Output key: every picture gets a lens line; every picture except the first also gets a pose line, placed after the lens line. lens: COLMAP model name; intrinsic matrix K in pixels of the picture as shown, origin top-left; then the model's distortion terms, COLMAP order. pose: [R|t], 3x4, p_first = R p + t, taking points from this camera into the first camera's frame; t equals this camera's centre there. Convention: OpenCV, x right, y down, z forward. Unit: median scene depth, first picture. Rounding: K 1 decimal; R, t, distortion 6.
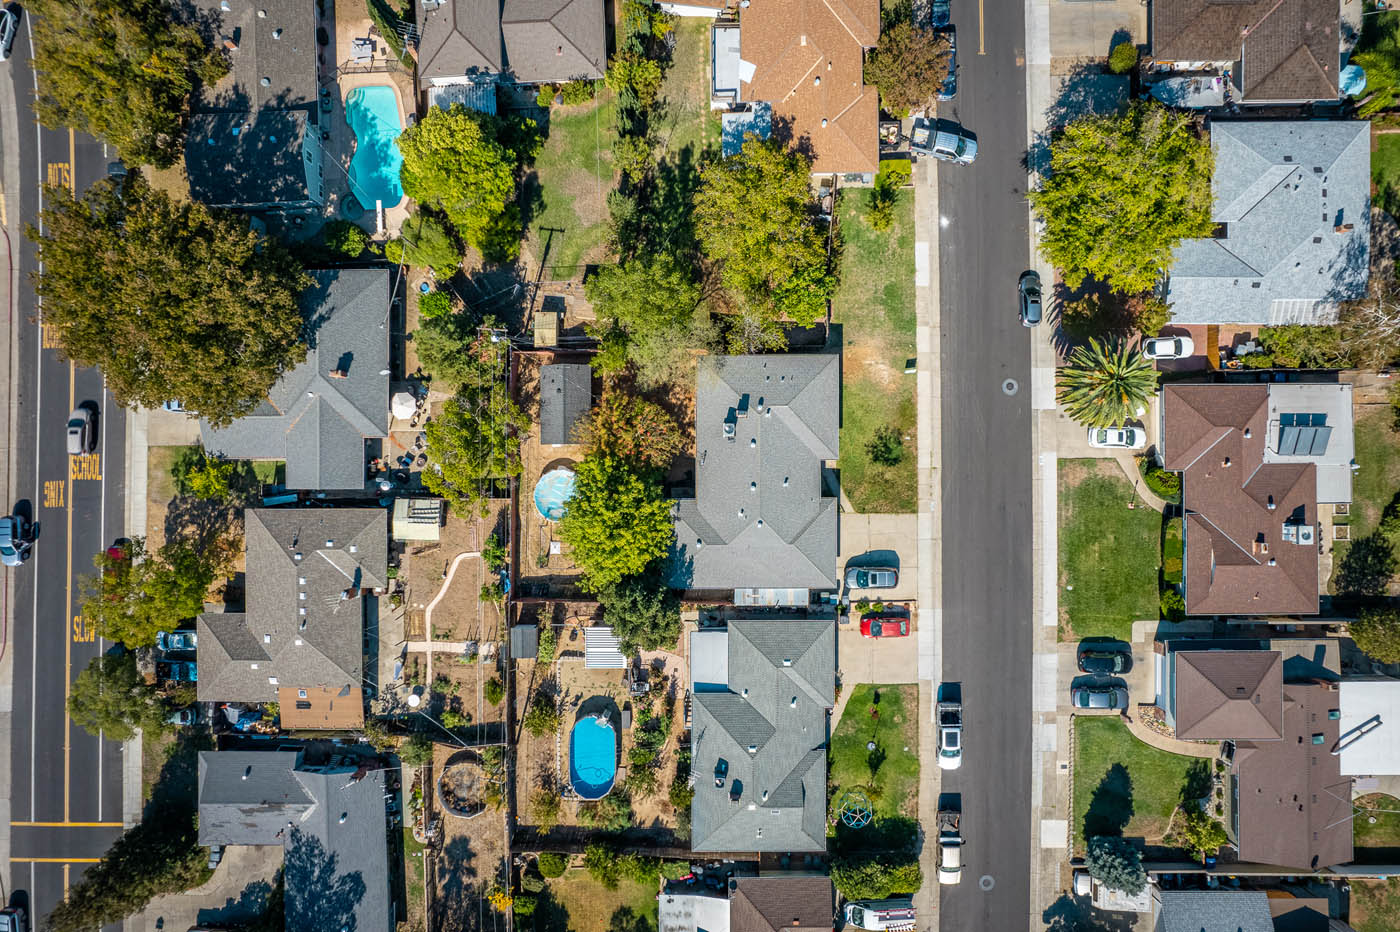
lens RADIAL K [[889.2, 0, 696.3], [0, 889.2, 471.8], [0, 0, 1]] dist [-0.084695, 0.068020]
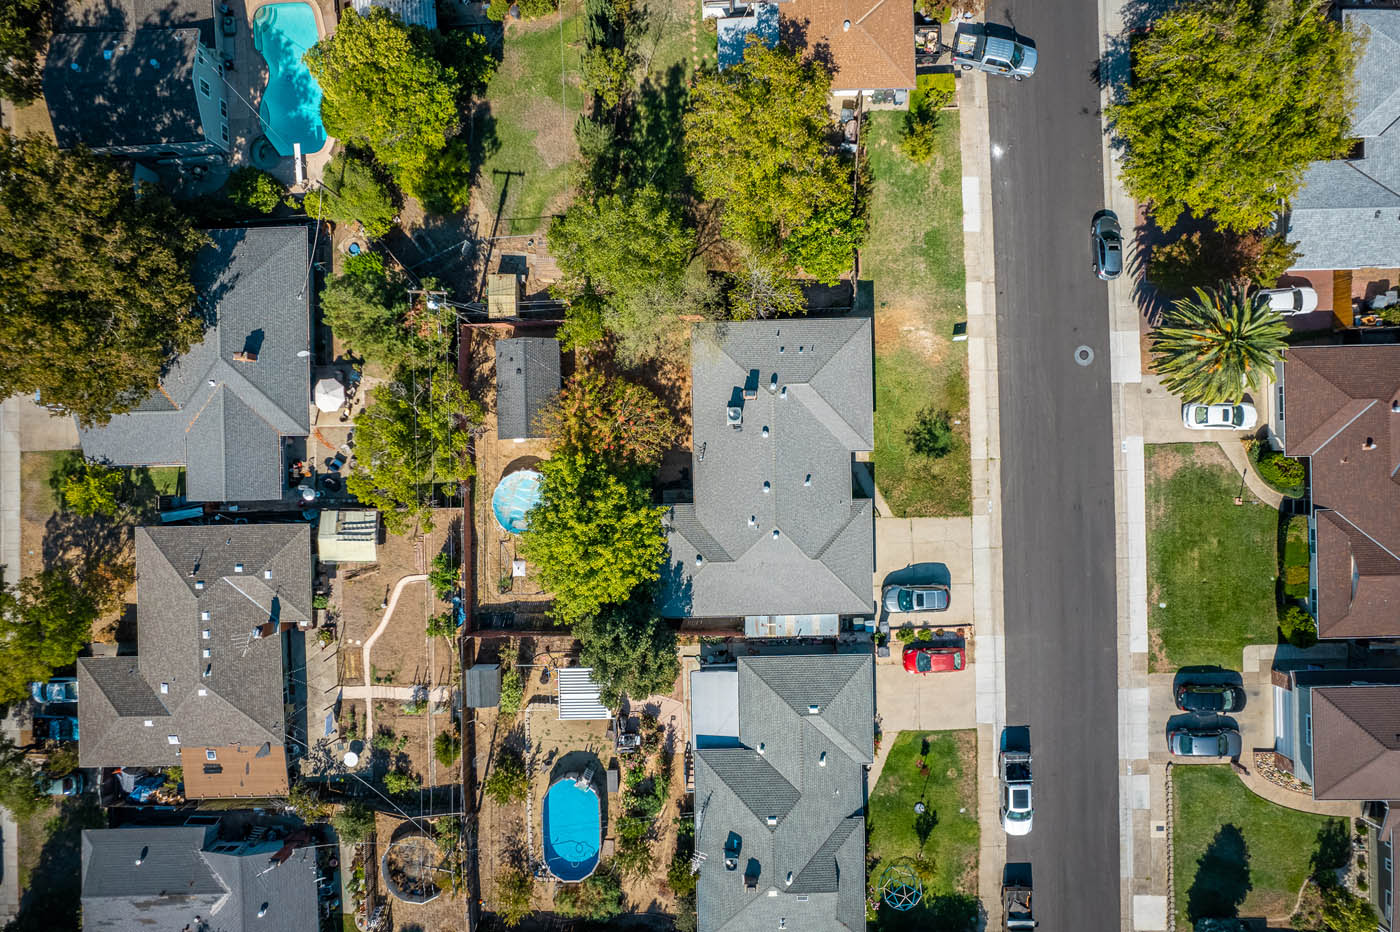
lens RADIAL K [[889.2, 0, 696.3], [0, 889.2, 471.8], [0, 0, 1]] dist [-0.084695, 0.068020]
pose [[0.999793, -0.020229, -0.002327, 0.003966], [0.020237, 0.999789, 0.003474, -0.000876], [0.002257, -0.003521, 0.999991, 0.203410]]
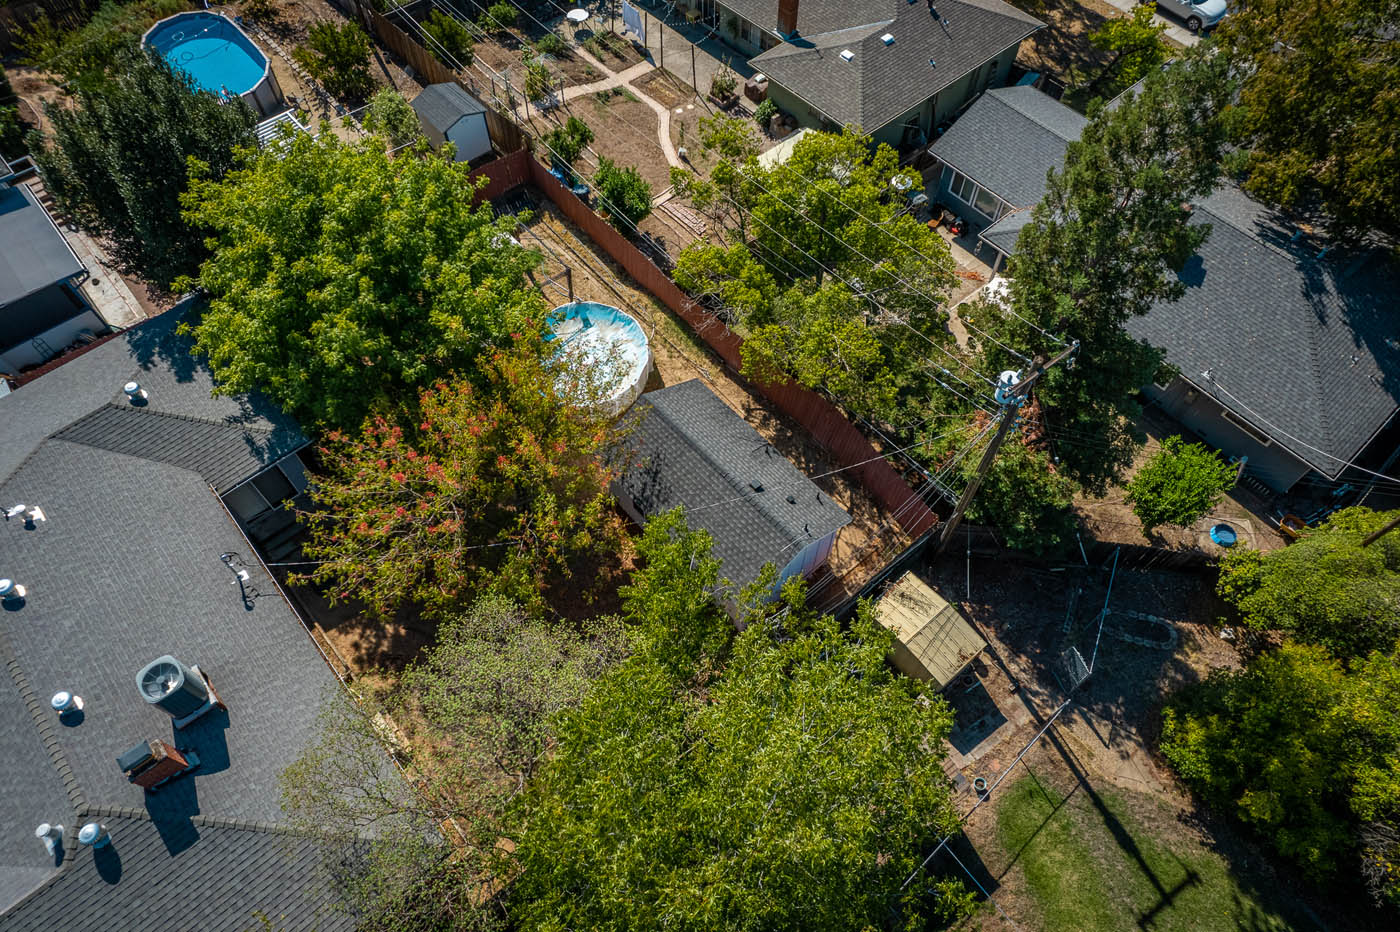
lens RADIAL K [[889.2, 0, 696.3], [0, 889.2, 471.8], [0, 0, 1]] dist [-0.084695, 0.068020]
pose [[-0.753322, 0.562064, -0.341453, -0.026869], [-0.657643, -0.641097, 0.395601, -0.200476], [0.003448, 0.522570, 0.852590, 0.701828]]
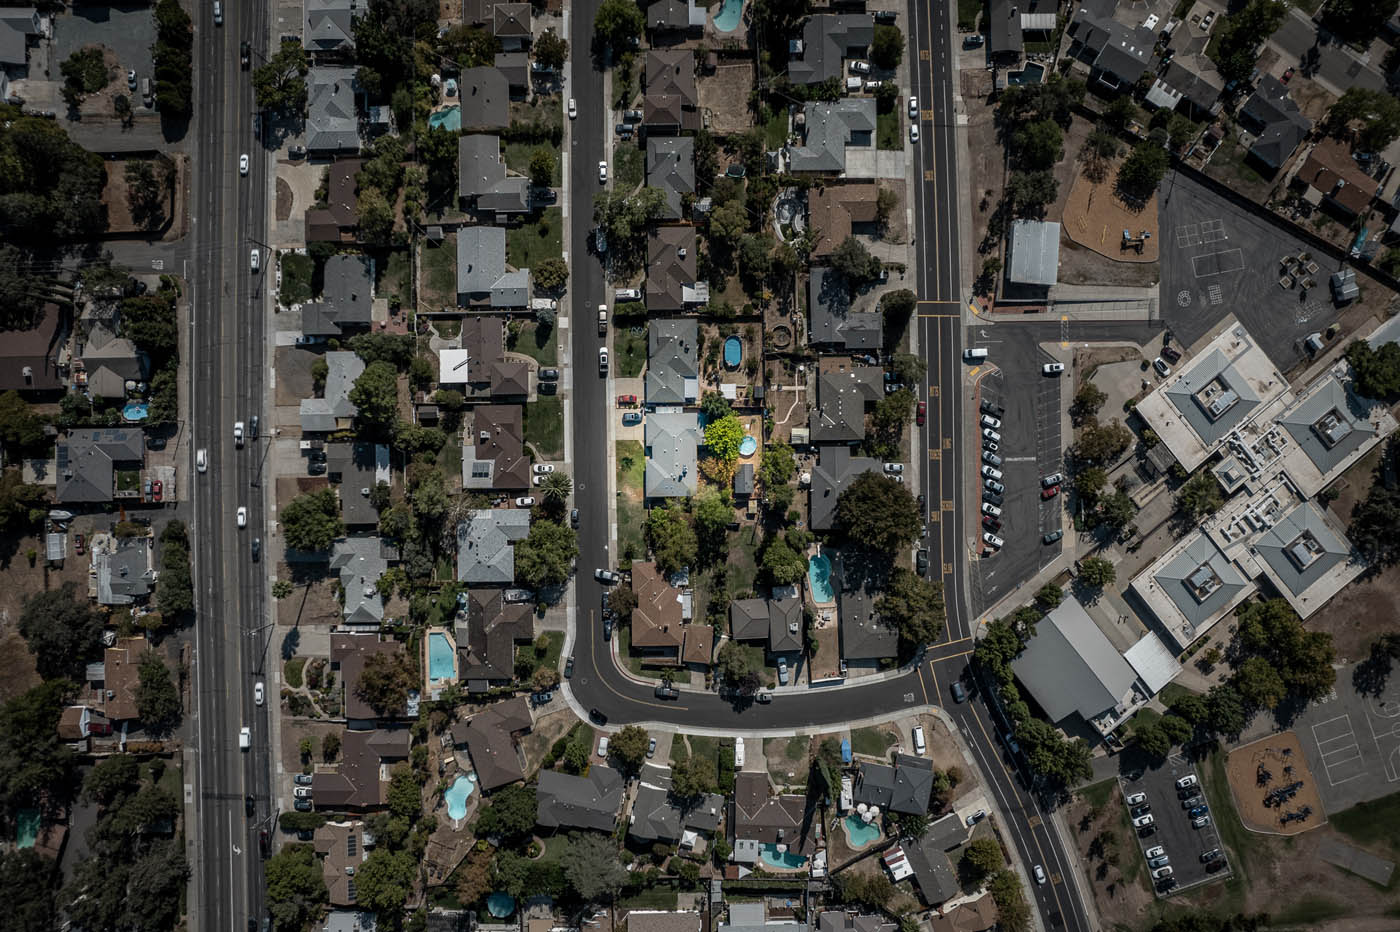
lens RADIAL K [[889.2, 0, 696.3], [0, 889.2, 471.8], [0, 0, 1]] dist [-0.084695, 0.068020]
pose [[-0.999901, 0.010484, 0.009427, -0.024395], [-0.010465, -0.999943, 0.002035, -0.058570], [0.009448, 0.001936, 0.999953, -1.755997]]
